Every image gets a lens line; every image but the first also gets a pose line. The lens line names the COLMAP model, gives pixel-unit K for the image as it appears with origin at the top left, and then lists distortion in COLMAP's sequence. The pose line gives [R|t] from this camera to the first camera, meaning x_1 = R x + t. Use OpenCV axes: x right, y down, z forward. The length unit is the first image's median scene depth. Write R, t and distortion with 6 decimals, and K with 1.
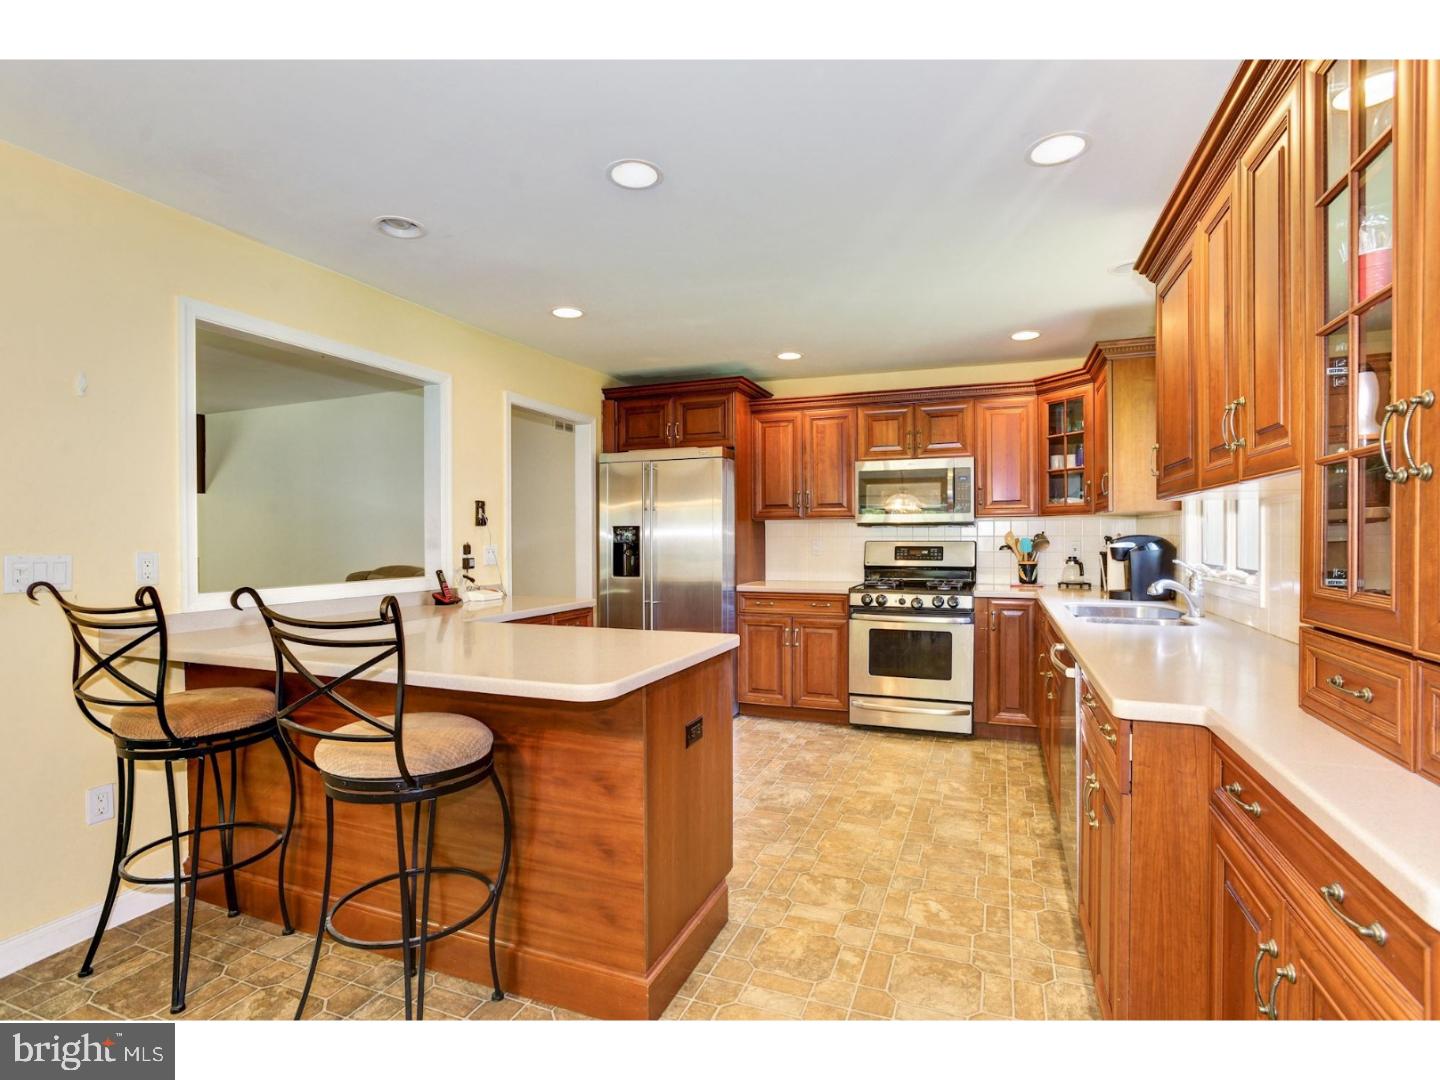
lens RADIAL K [[703.5, 0, 725.9], [0, 703.5, 547.2], [0, 0, 1]] dist [-0.064437, 0.000734]
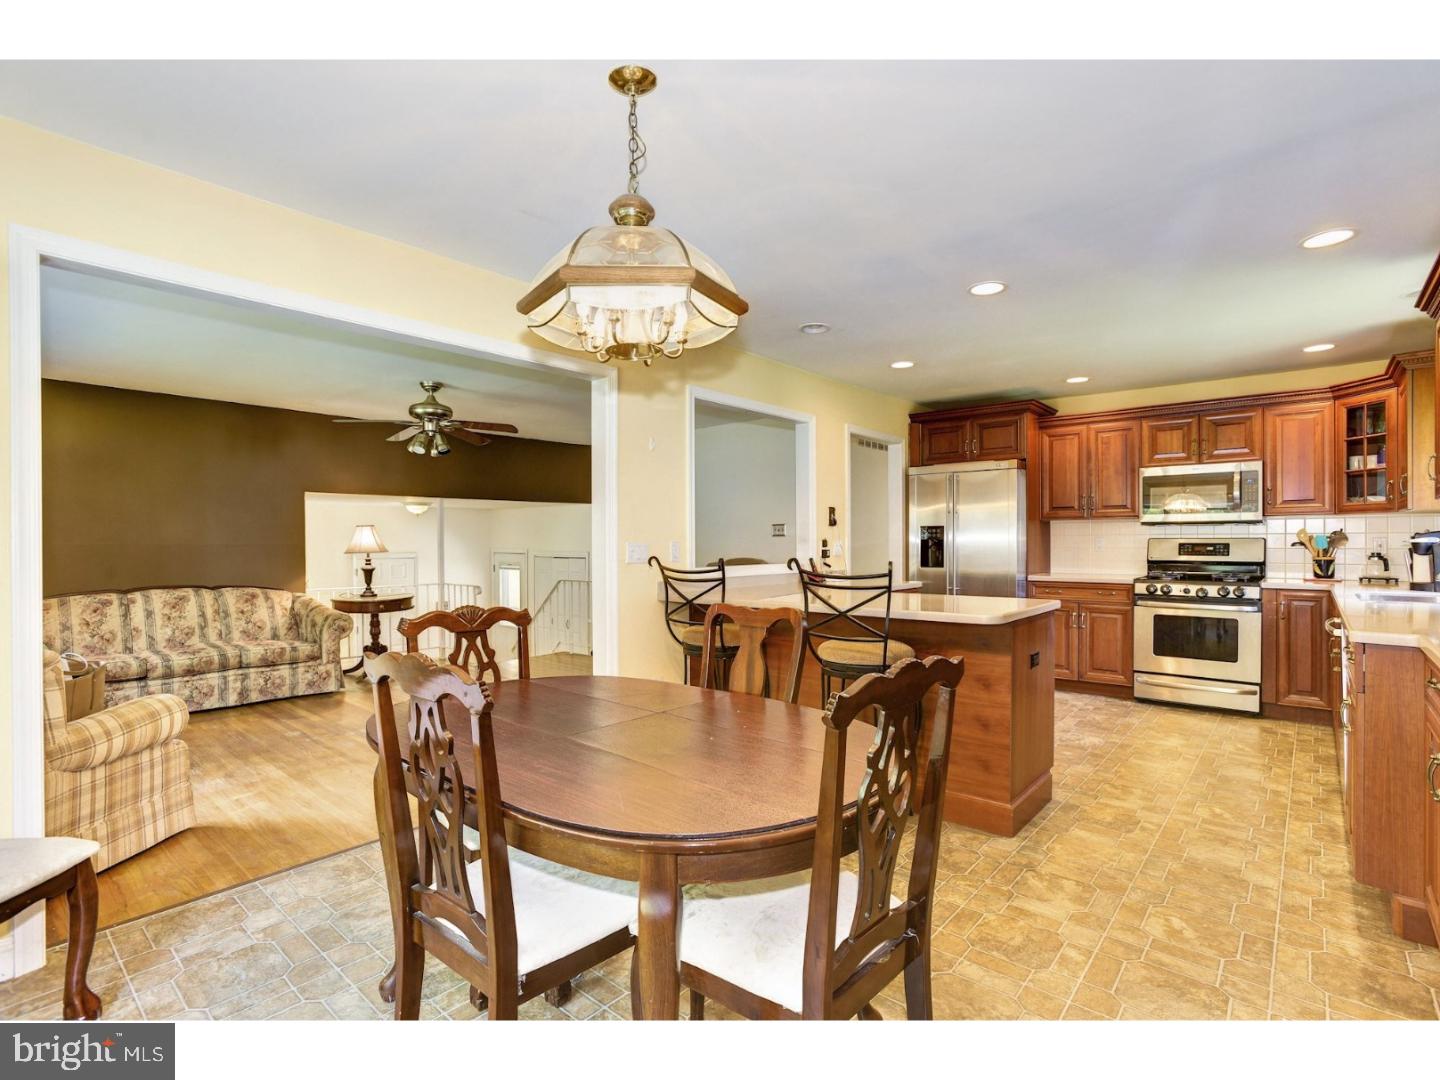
lens RADIAL K [[719.1, 0, 721.2], [0, 719.1, 546.8], [0, 0, 1]] dist [-0.042501, 0.020022]
pose [[0.946092, 0.002732, -0.323885, -0.086983], [-0.004192, 0.999984, -0.003808, 0.013037], [0.323870, 0.004960, 0.946089, -0.317953]]
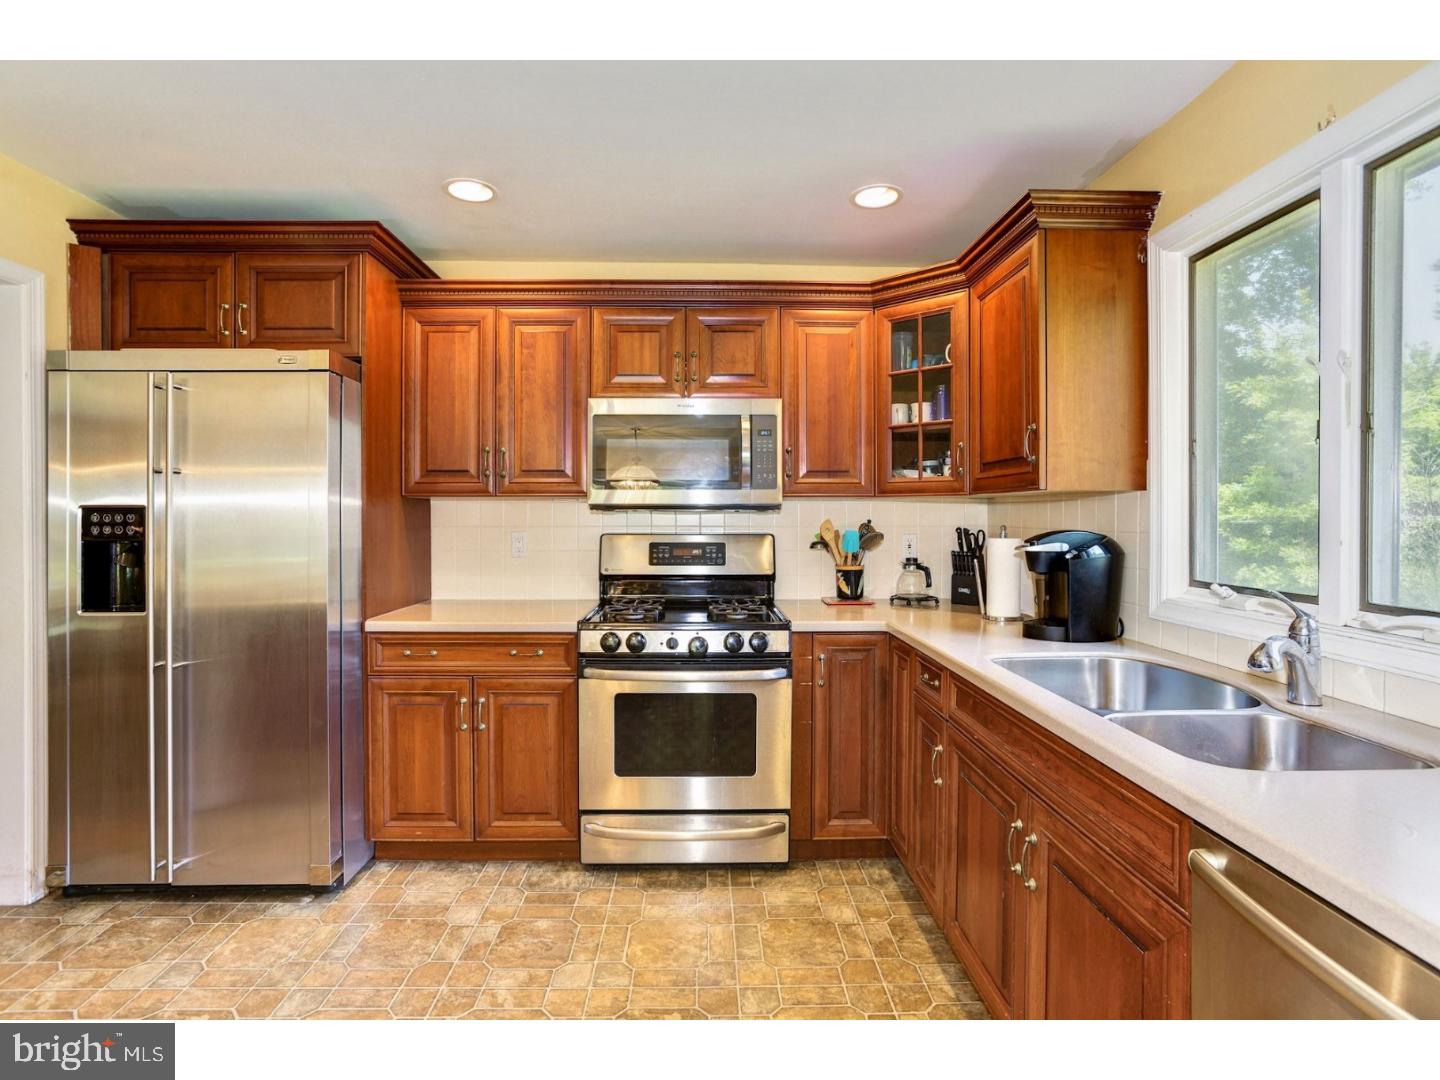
lens RADIAL K [[710.0, 0, 694.4], [0, 710.0, 522.3], [0, 0, 1]] dist [-0.041679, 0.000297]
pose [[0.934916, 0.001549, 0.354865, 0.061720], [0.000448, 0.999985, -0.005545, -0.017187], [-0.354869, 0.005343, 0.934901, 0.439539]]
